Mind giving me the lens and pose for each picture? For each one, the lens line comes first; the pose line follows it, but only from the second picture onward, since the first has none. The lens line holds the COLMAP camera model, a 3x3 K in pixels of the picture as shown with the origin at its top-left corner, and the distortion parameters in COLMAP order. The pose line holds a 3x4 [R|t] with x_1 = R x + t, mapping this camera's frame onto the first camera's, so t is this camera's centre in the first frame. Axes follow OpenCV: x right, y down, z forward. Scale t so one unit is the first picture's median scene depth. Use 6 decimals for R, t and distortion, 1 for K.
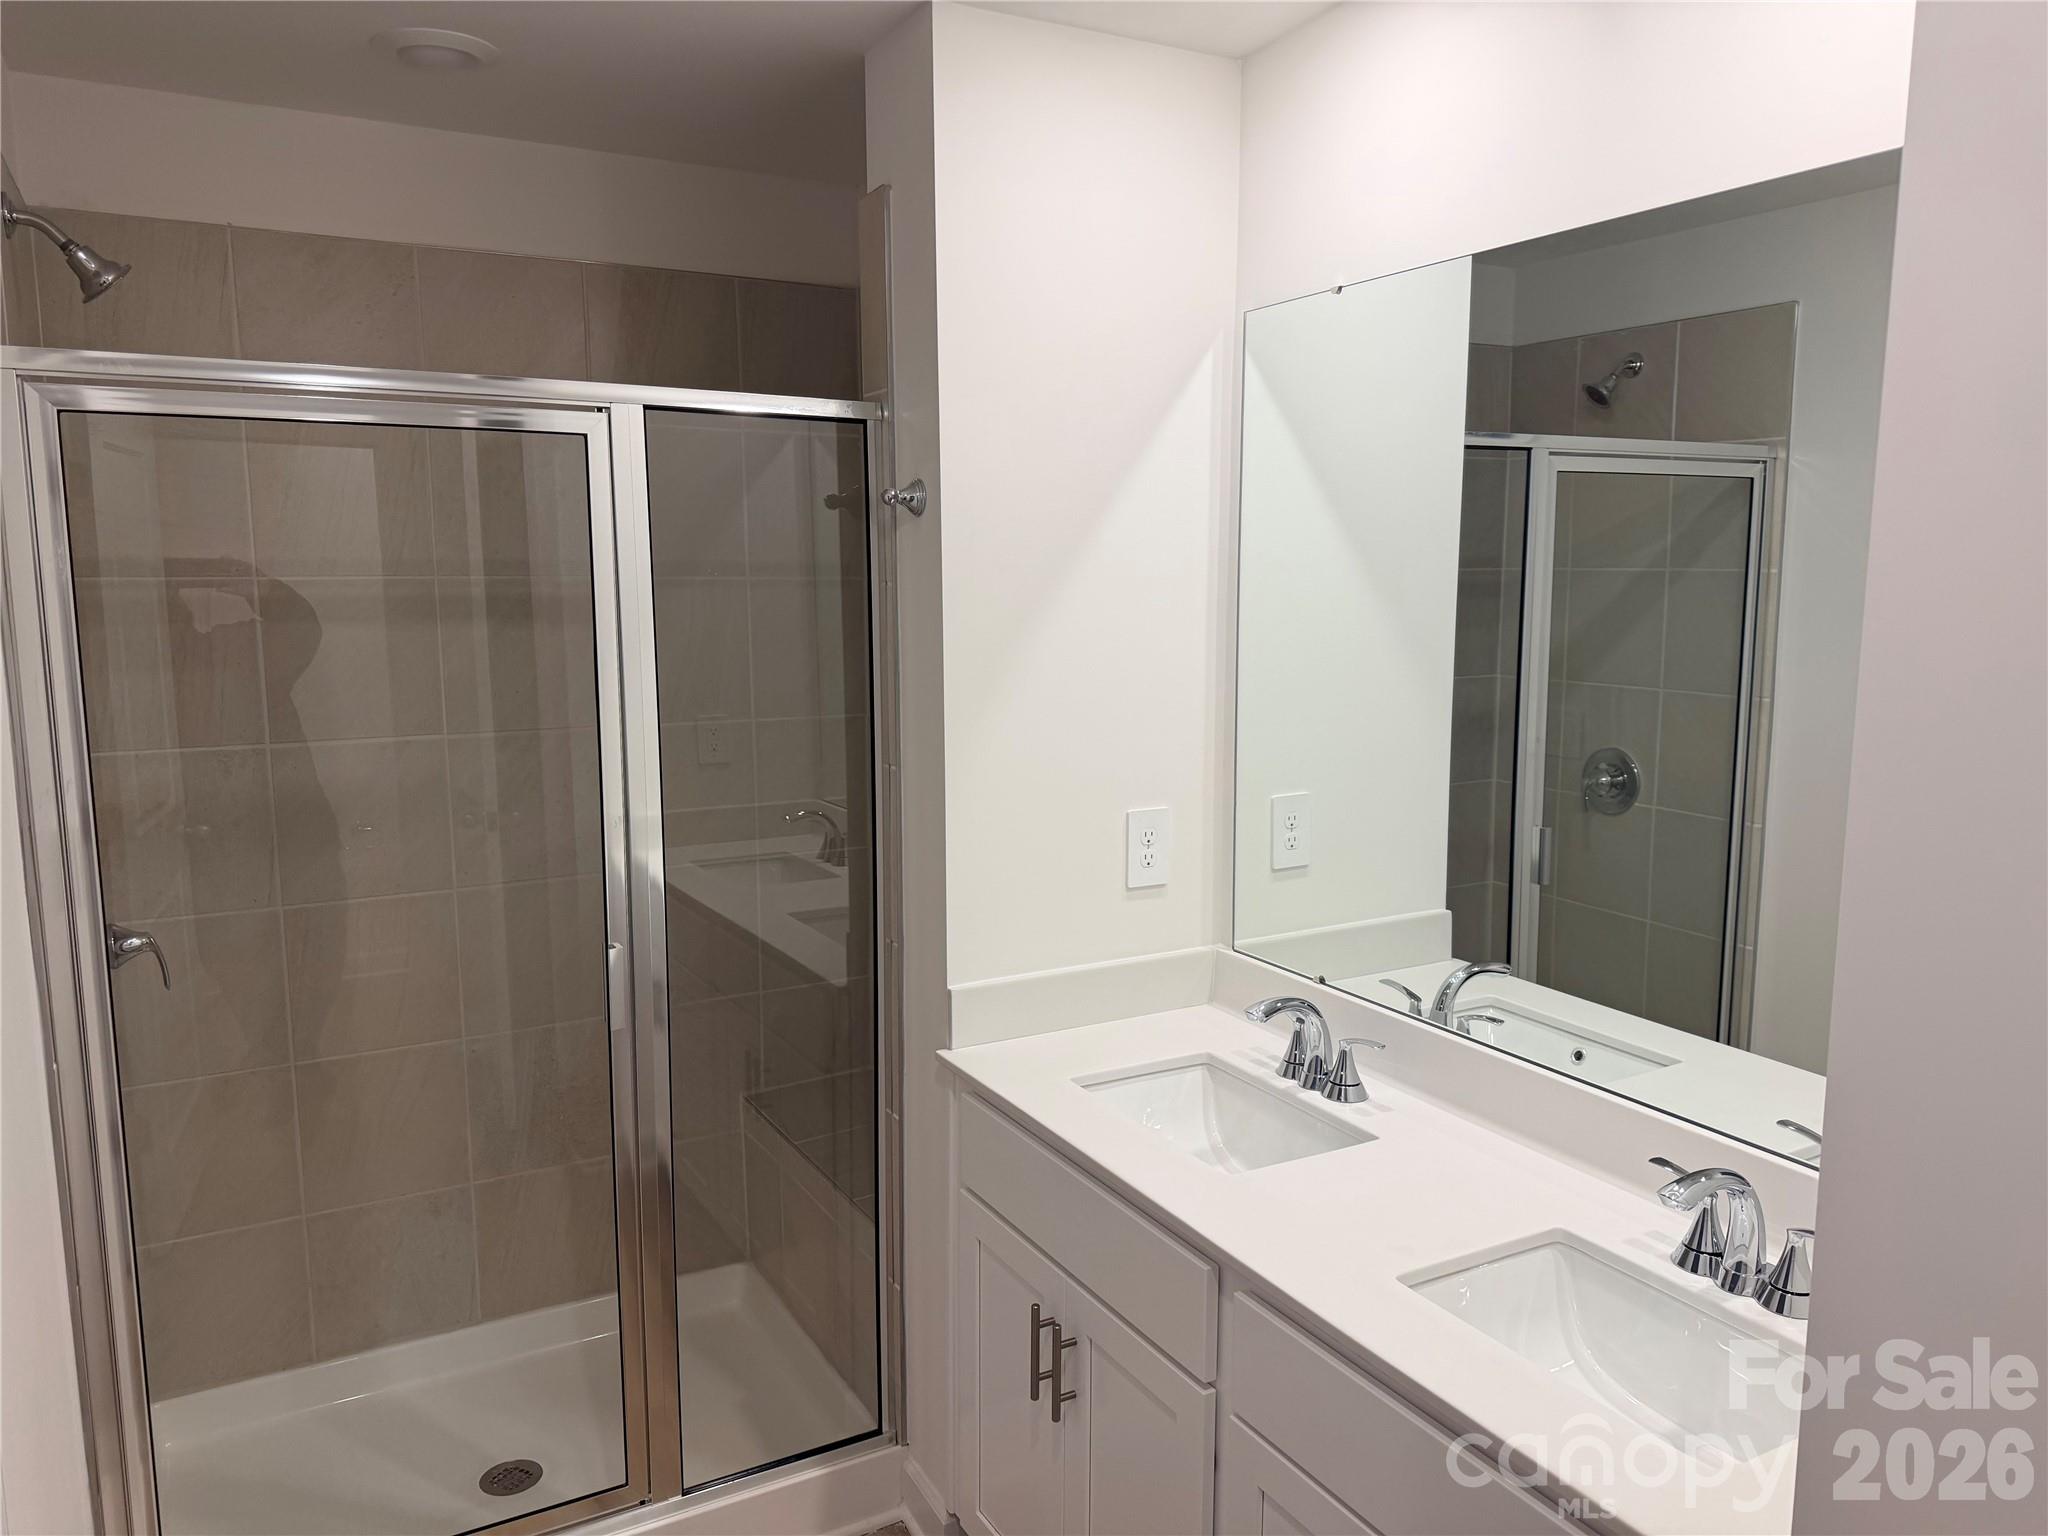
lens RADIAL K [[1452.8, 0, 1020.9], [0, 1452.8, 765.5], [0, 0, 1]] dist [0.081878, -0.106805]
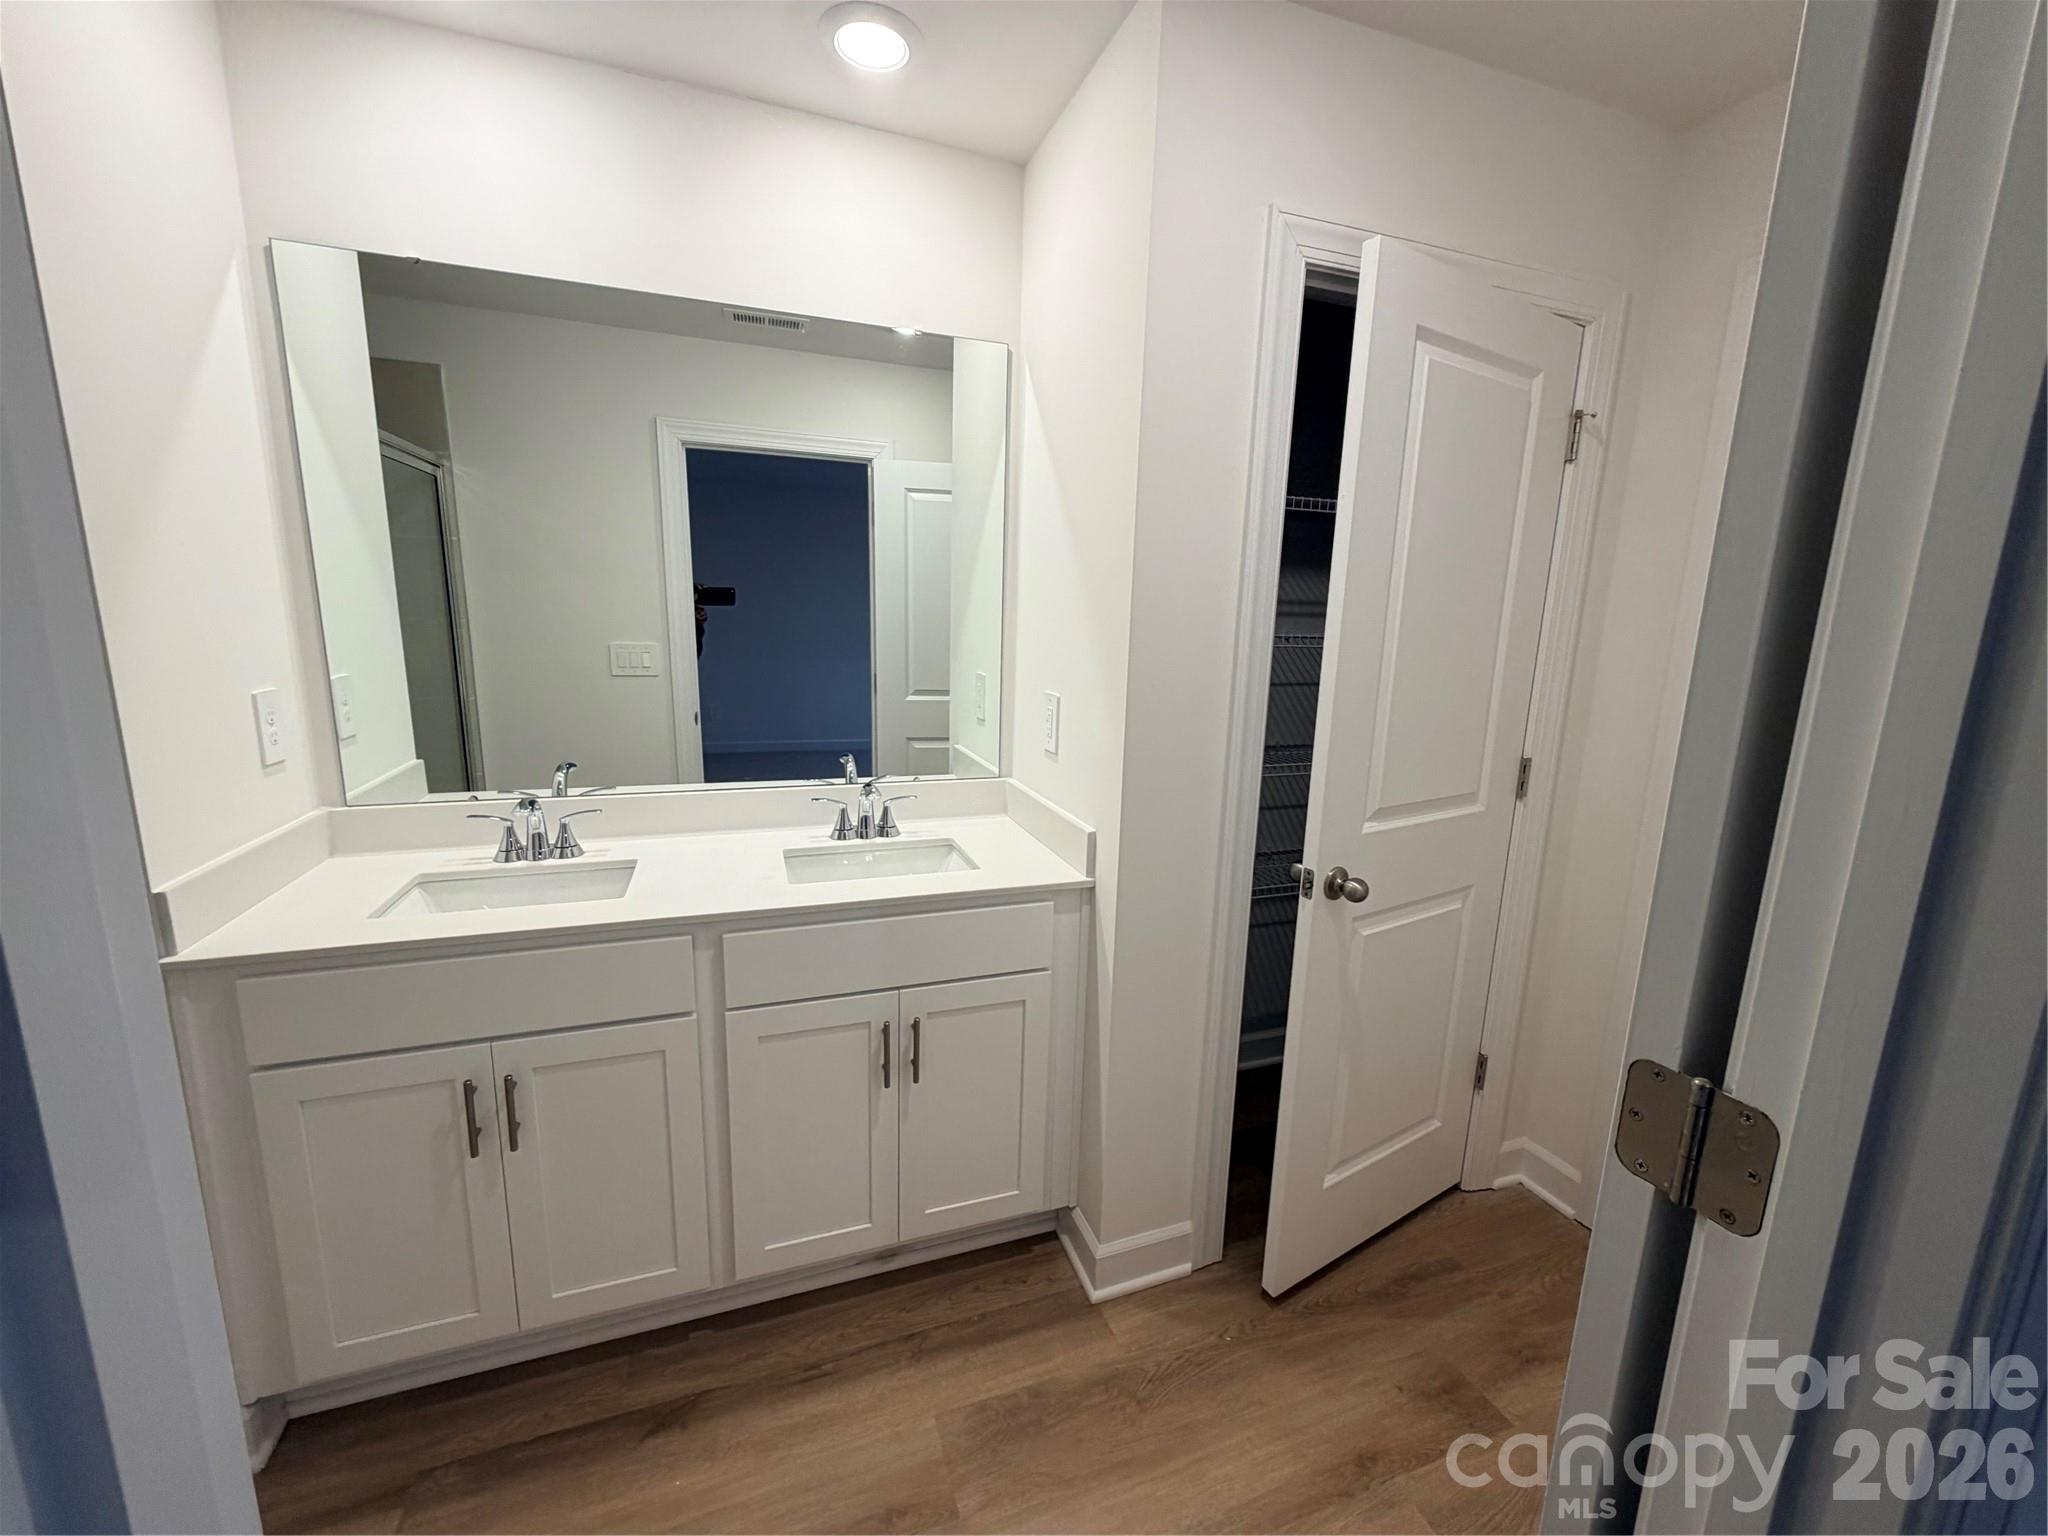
lens RADIAL K [[822.9, 0, 1044.1], [0, 822.9, 766.9], [0, 0, 1]] dist [0.003960, 0.000204]
pose [[0.159431, -0.181849, 0.970316, -0.451359], [0.111309, 0.979931, 0.165362, 0.051757], [-0.980914, 0.081641, 0.176473, 0.350557]]
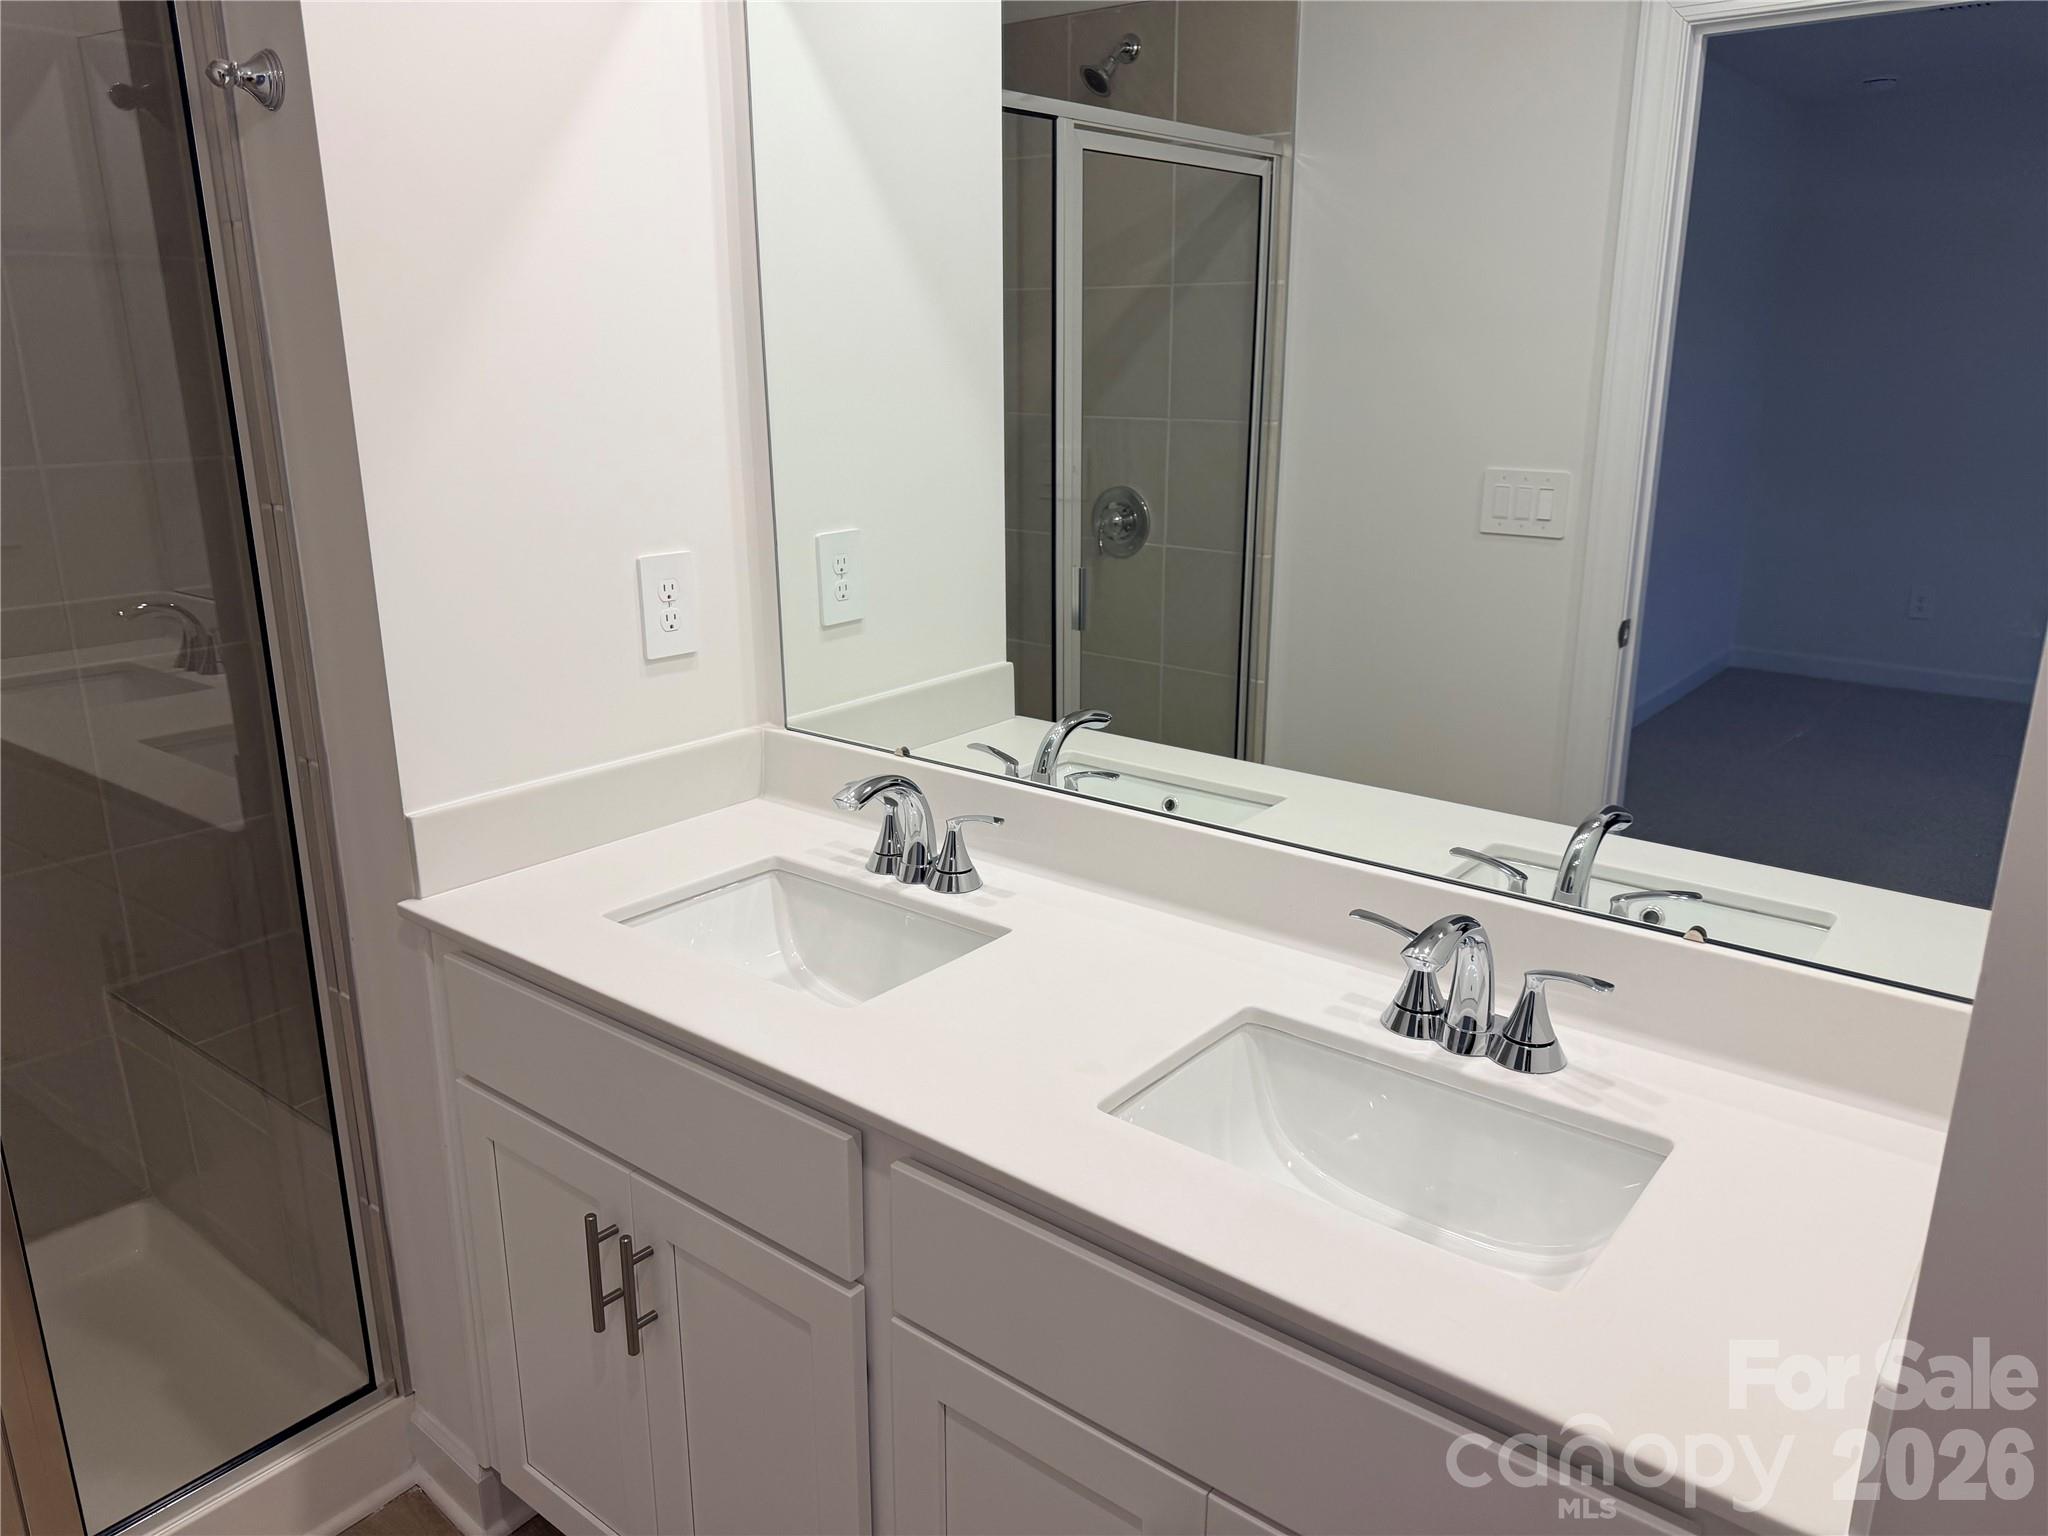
lens RADIAL K [[1452.8, 0, 1021.3], [0, 1452.8, 774.9], [0, 0, 1]] dist [0.081878, -0.106805]
pose [[0.926270, -0.105256, 0.361863, -0.030105], [0.050447, 0.986194, 0.157726, 0.034928], [-0.373469, -0.127842, 0.918791, 0.228206]]
